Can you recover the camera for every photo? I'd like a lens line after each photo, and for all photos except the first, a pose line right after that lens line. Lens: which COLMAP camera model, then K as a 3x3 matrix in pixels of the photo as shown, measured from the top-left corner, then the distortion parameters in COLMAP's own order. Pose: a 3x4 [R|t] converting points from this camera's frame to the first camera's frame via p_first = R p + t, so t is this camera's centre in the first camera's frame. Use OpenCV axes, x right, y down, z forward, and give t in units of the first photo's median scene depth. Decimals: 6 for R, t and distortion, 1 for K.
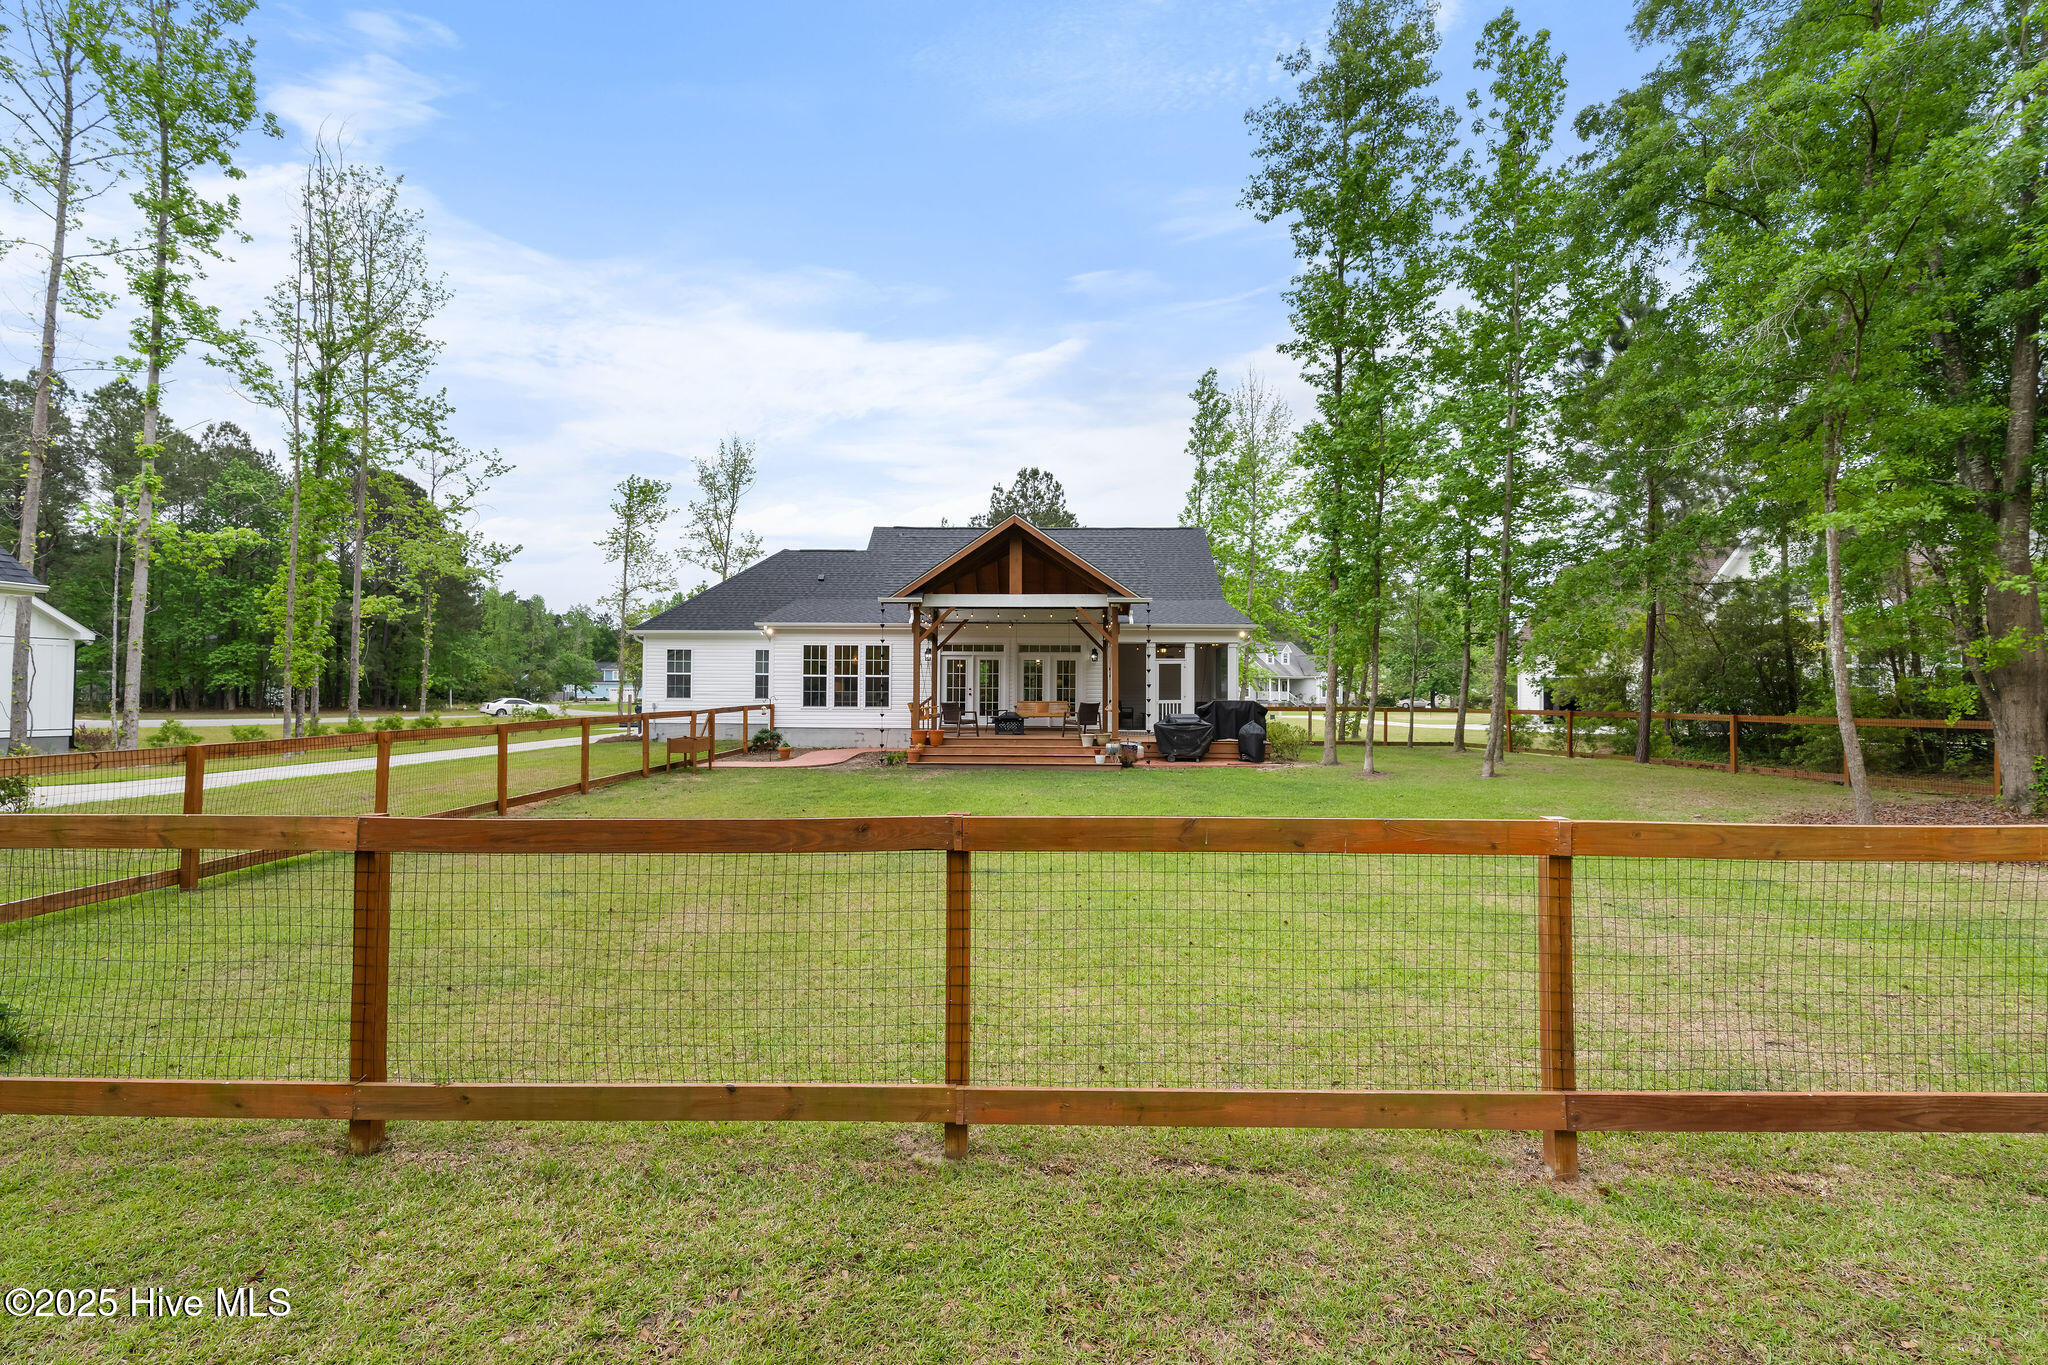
lens RADIAL K [[938.8, 0, 1033.6], [0, 938.8, 654.6], [0, 0, 1]] dist [-0.005015, -0.000053]
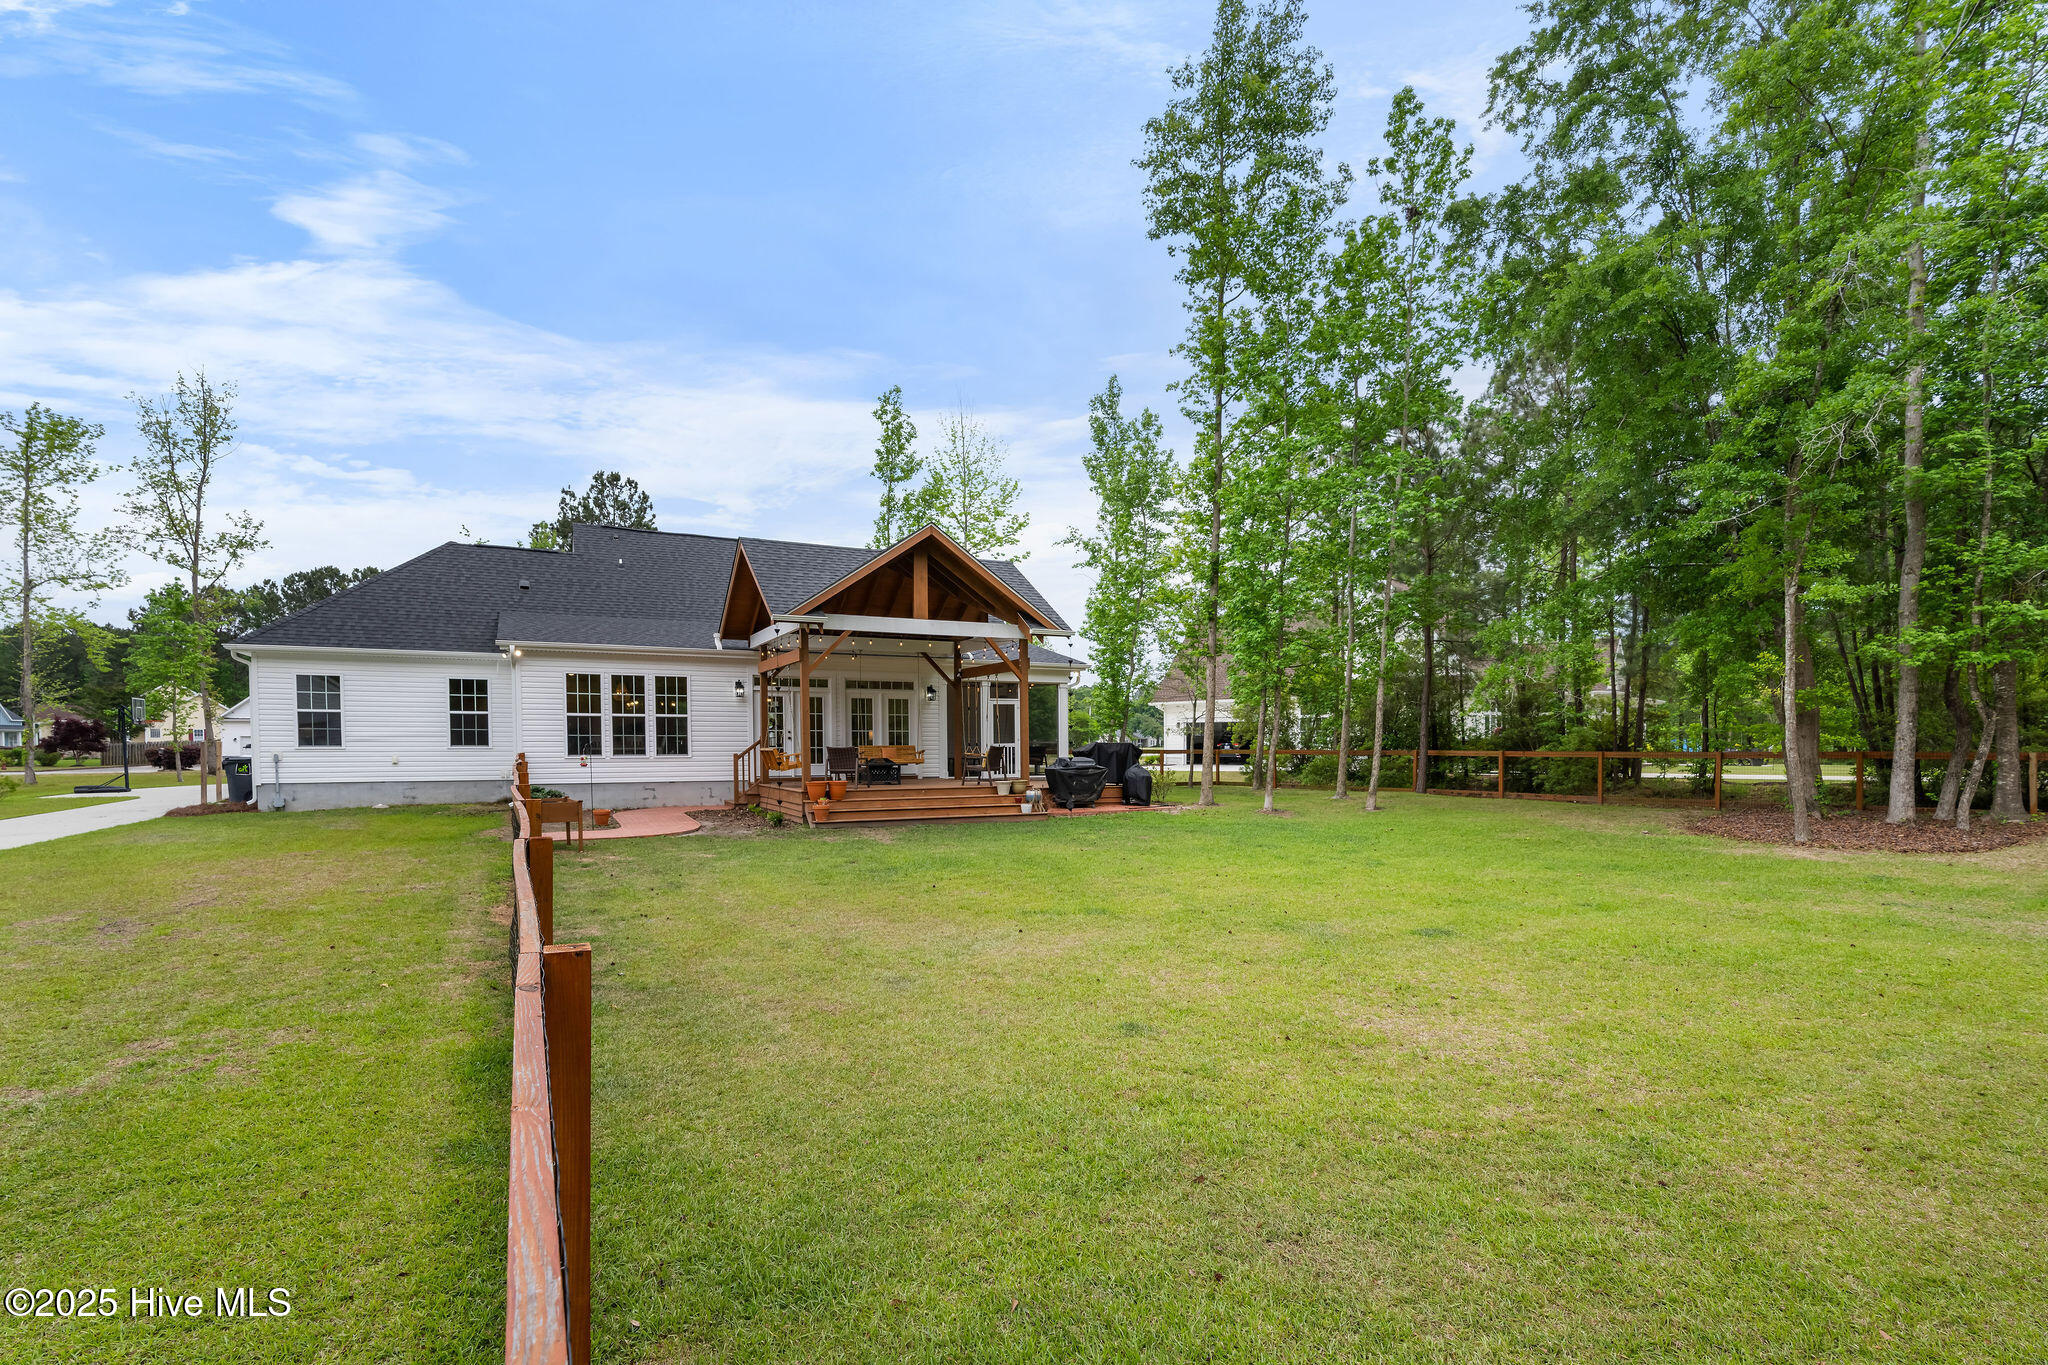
lens RADIAL K [[964.1, 0, 1024.3], [0, 964.1, 756.5], [0, 0, 1]] dist [-0.002239, -0.000107]
pose [[0.877535, -0.013920, 0.479311, -0.293608], [-0.014684, 0.998330, 0.055875, 0.007752], [-0.479288, -0.056071, 0.875865, 0.153489]]
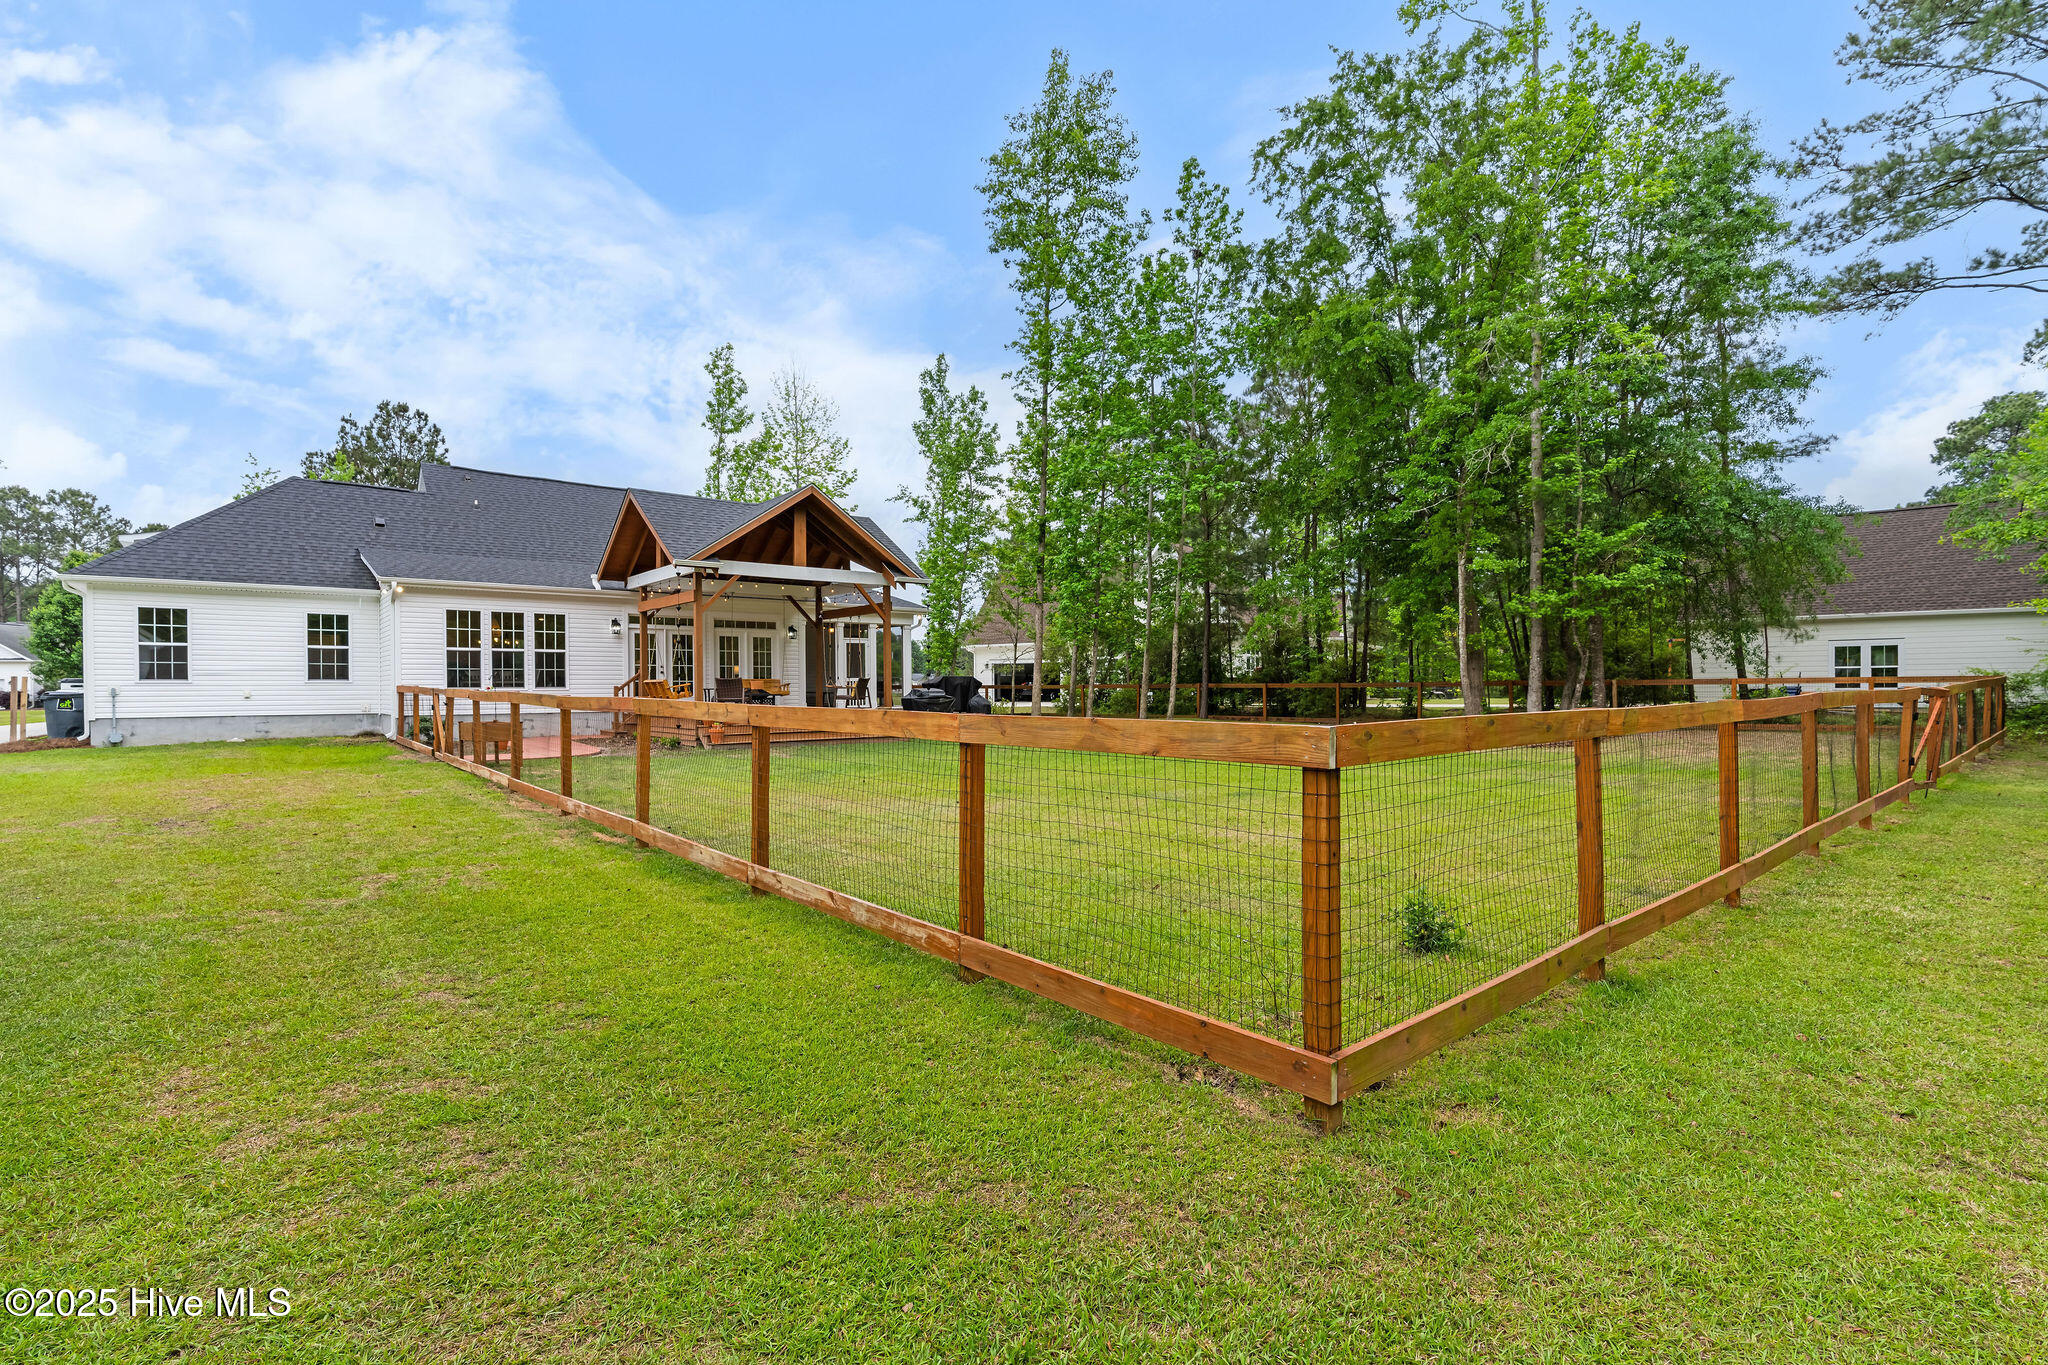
lens RADIAL K [[934.7, 0, 1026.7], [0, 934.7, 679.7], [0, 0, 1]] dist [-0.004146, 0.000092]
pose [[0.750198, -0.005168, 0.661193, -0.396459], [-0.019727, 0.999349, 0.030194, 0.015274], [-0.660919, -0.035695, 0.749608, 0.098469]]
